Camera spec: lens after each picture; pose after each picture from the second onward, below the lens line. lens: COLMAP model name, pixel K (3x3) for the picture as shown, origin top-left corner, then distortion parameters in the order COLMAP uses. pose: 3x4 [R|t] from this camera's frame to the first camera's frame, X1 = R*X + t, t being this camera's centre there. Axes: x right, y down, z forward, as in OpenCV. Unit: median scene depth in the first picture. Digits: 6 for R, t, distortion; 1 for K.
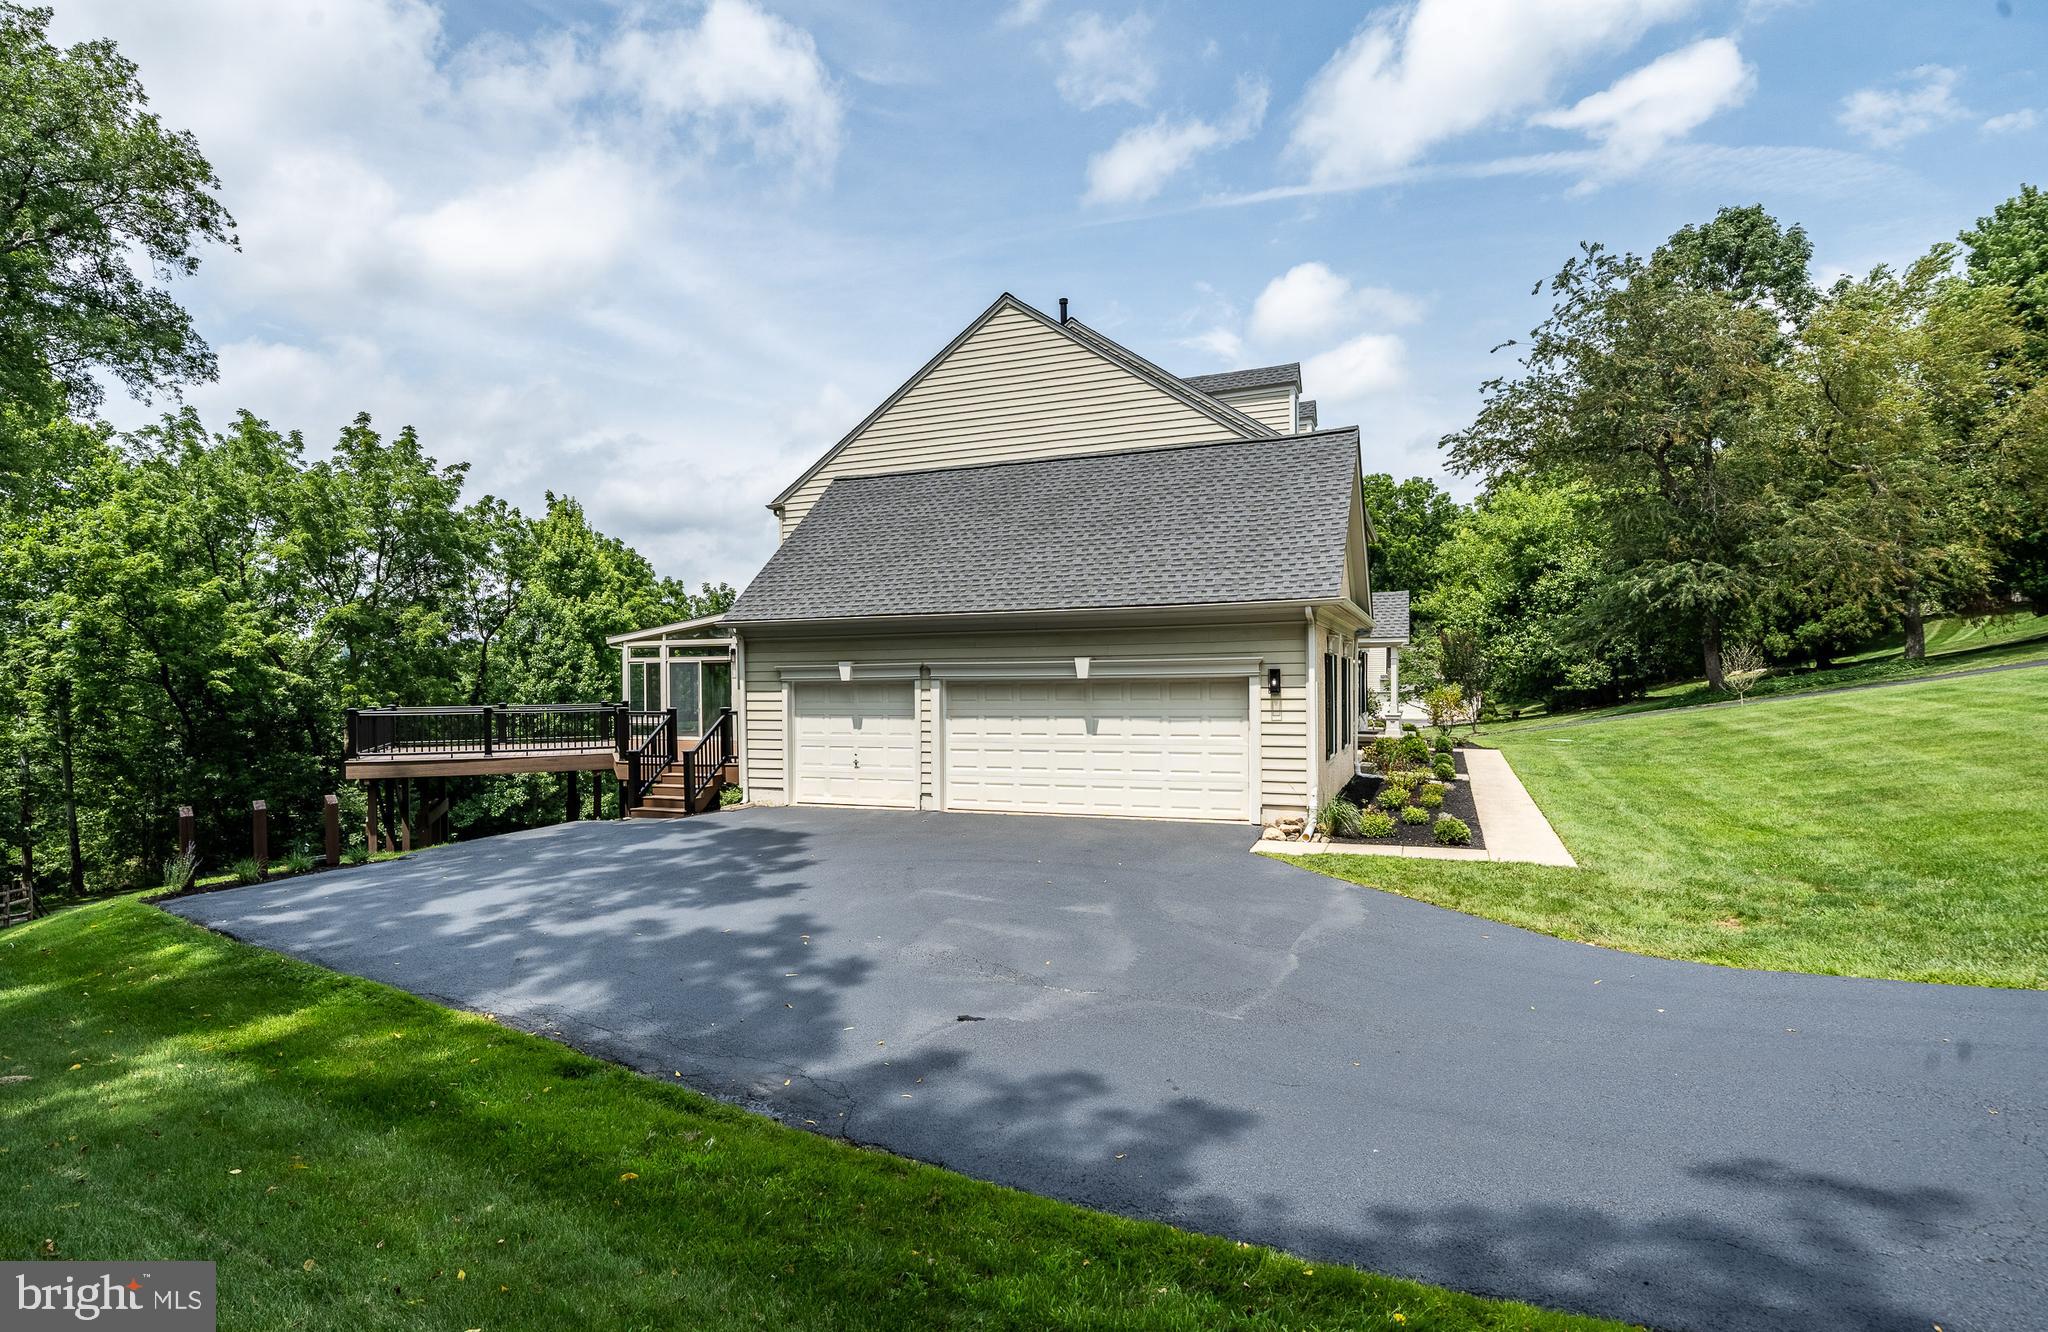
lens RADIAL K [[1021.6, 0, 1013.1], [0, 1021.6, 689.7], [0, 0, 1]] dist [0.005205, 0.000036]
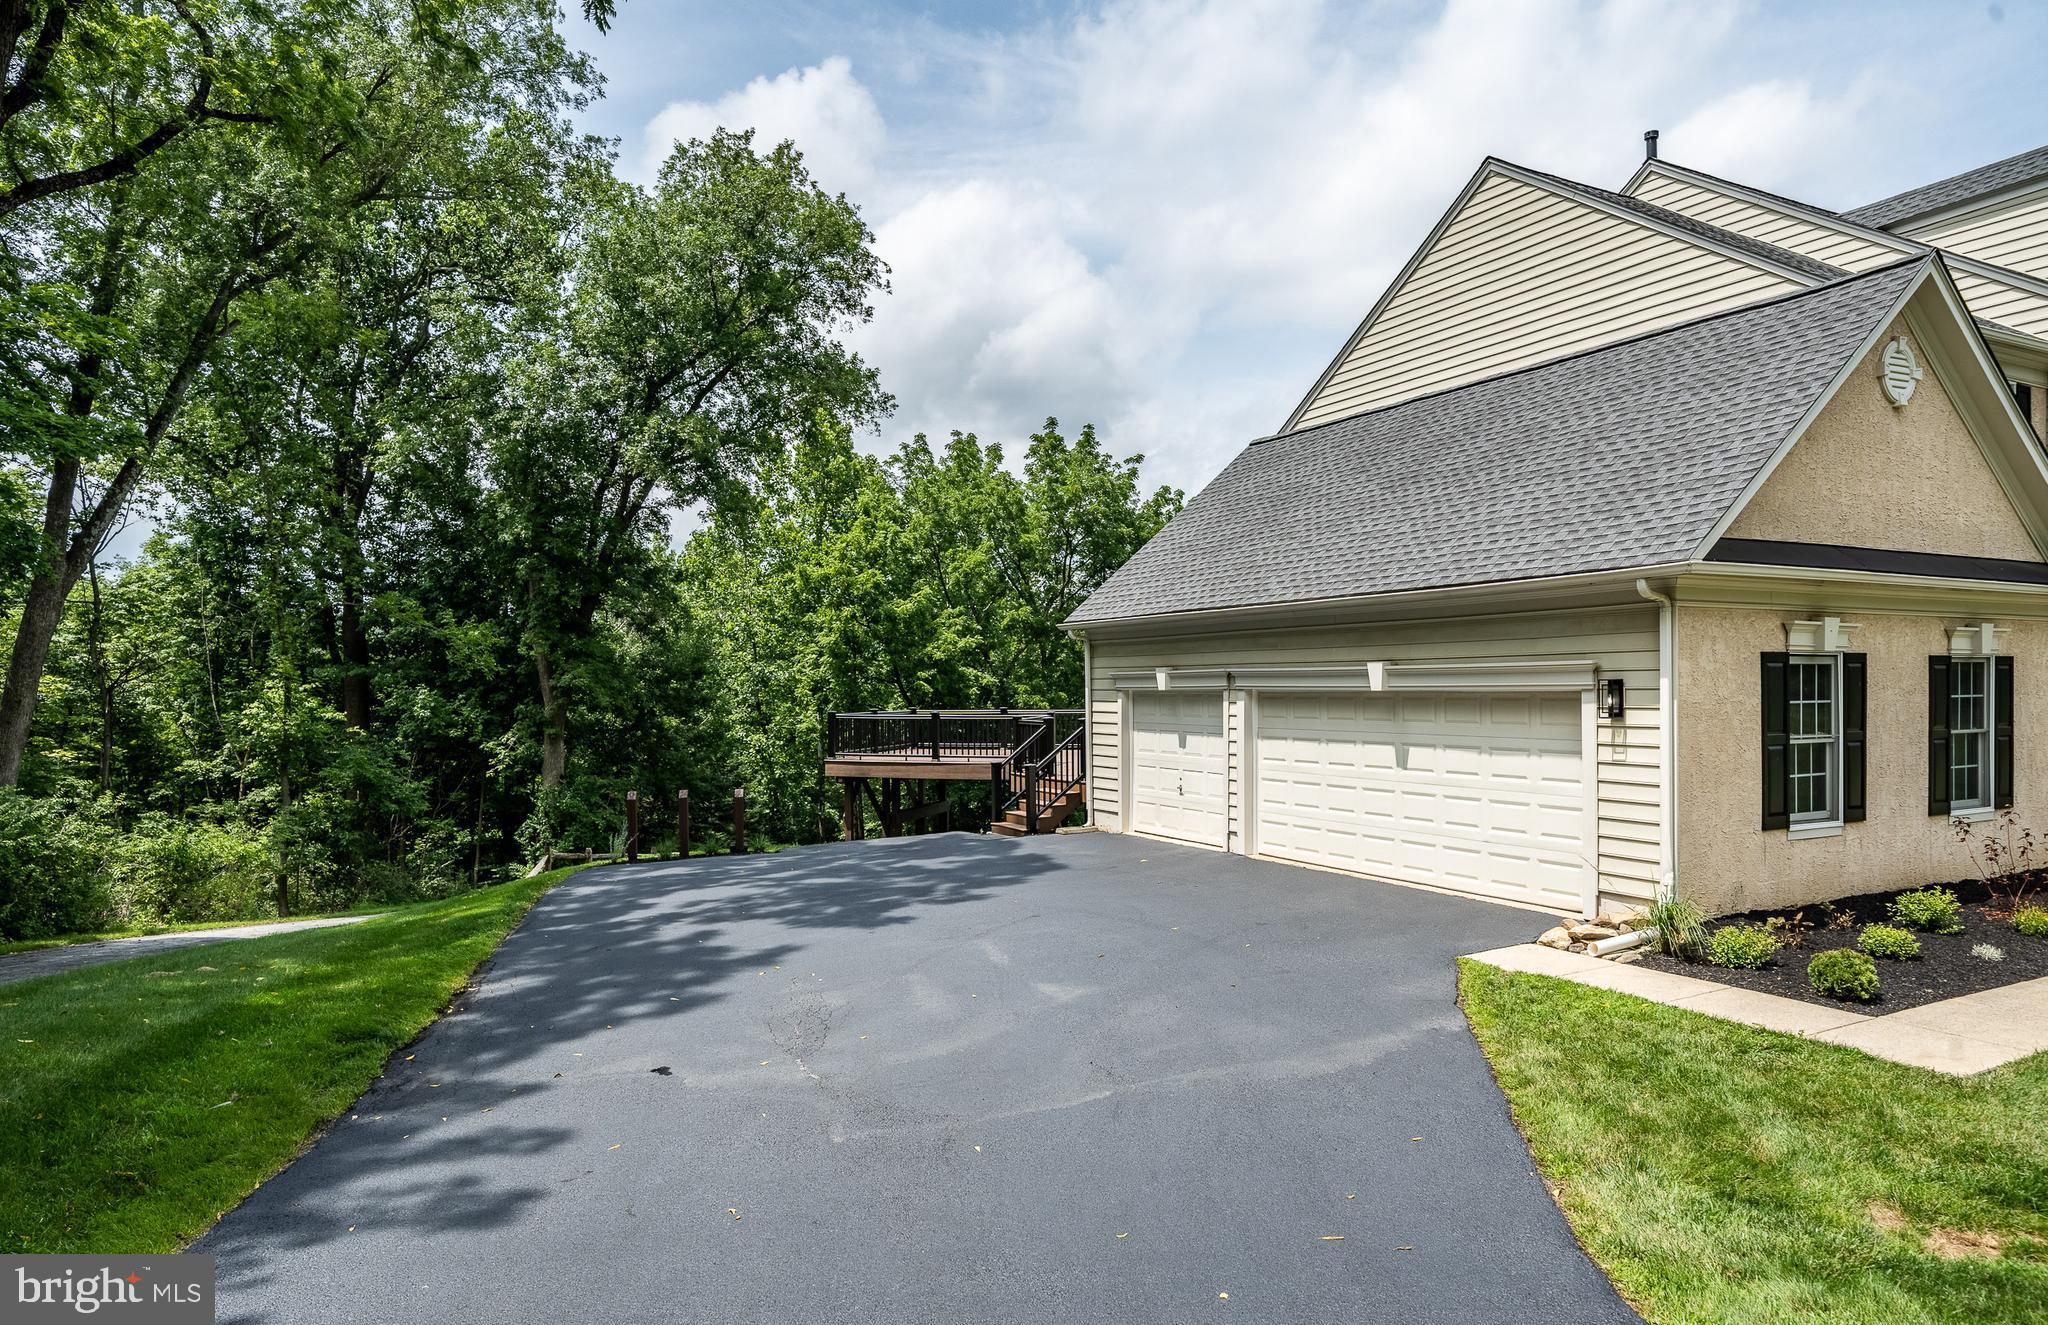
lens RADIAL K [[1224.6, 0, 1027.5], [0, 1224.6, 684.5], [0, 0, 1]] dist [0.004263, 0.001082]
pose [[0.769724, 0.005240, -0.638355, 0.376649], [-0.008013, 0.999967, -0.001453, -0.010428], [0.638327, 0.006233, 0.769740, 0.150195]]
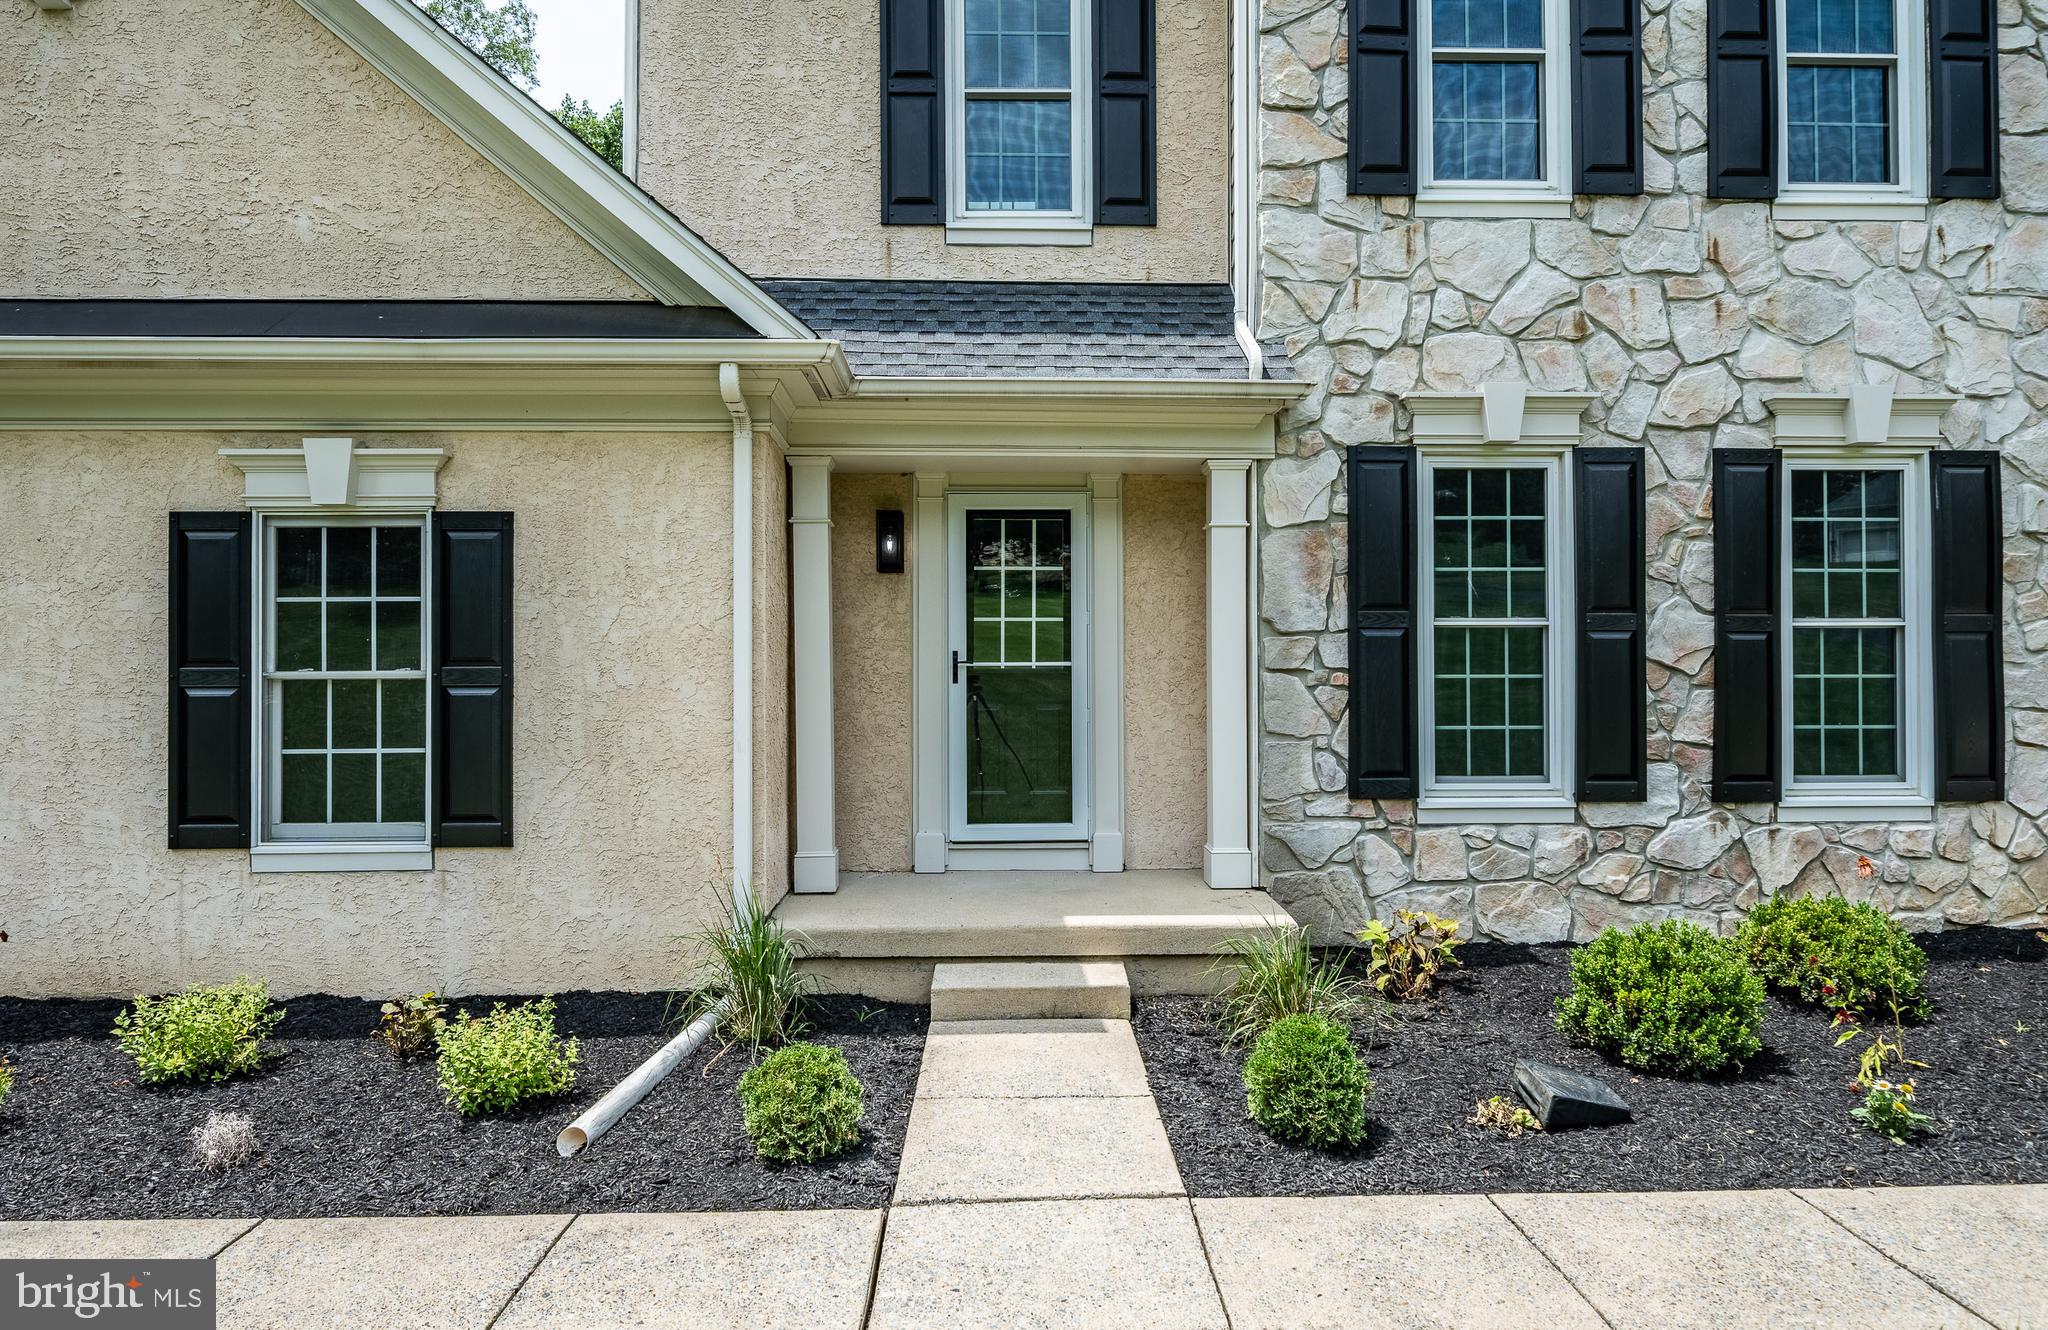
lens RADIAL K [[1231.1, 0, 1025.0], [0, 1231.1, 634.2], [0, 0, 1]] dist [0.000490, -0.000784]
pose [[0.399008, -0.005505, -0.916931, 0.722100], [-0.012663, 0.999854, -0.011513, 0.002335], [0.916860, 0.016205, 0.398880, 1.090156]]
